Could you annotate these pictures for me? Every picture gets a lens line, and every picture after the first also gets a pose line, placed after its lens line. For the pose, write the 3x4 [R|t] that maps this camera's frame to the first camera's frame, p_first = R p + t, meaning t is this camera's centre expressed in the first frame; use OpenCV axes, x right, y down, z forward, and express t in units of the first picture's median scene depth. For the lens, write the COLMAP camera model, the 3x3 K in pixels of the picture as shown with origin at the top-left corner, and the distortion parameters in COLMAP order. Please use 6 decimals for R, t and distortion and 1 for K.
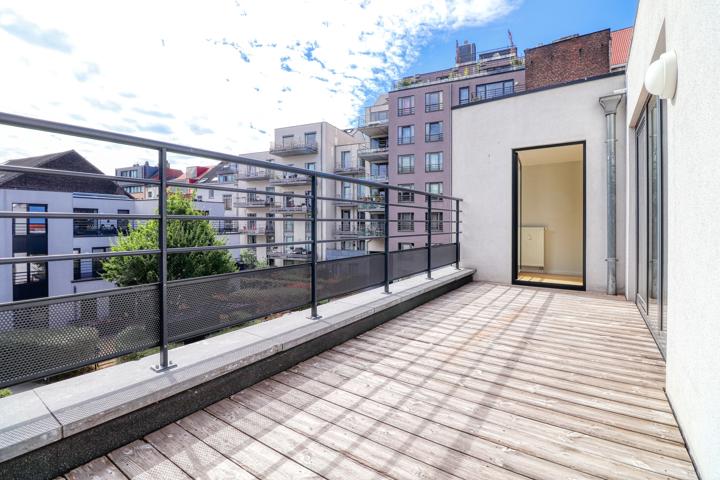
lens RADIAL K [[332.6, 0, 363.5], [0, 332.6, 226.3], [0, 0, 1]] dist [0.002413, -0.015243]
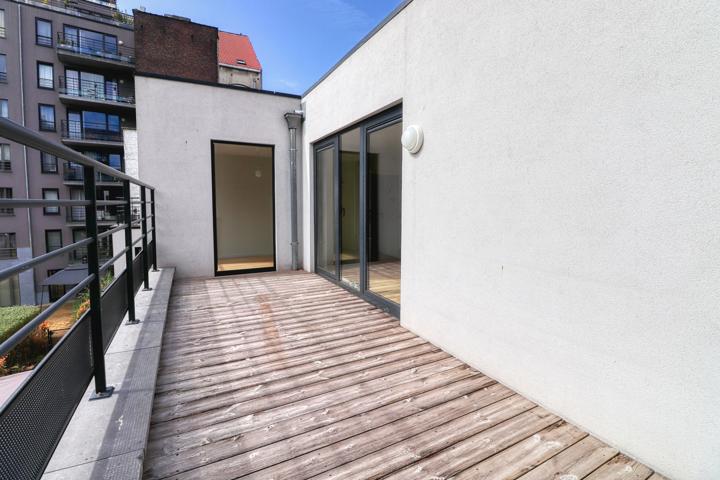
lens RADIAL K [[332.6, 0, 363.5], [0, 332.6, 226.3], [0, 0, 1]] dist [0.002413, -0.015243]
pose [[0.456425, -0.058391, 0.887844, -0.477664], [-0.001146, 0.997805, 0.066212, -0.089234], [-0.889761, -0.031239, 0.455357, 0.294450]]
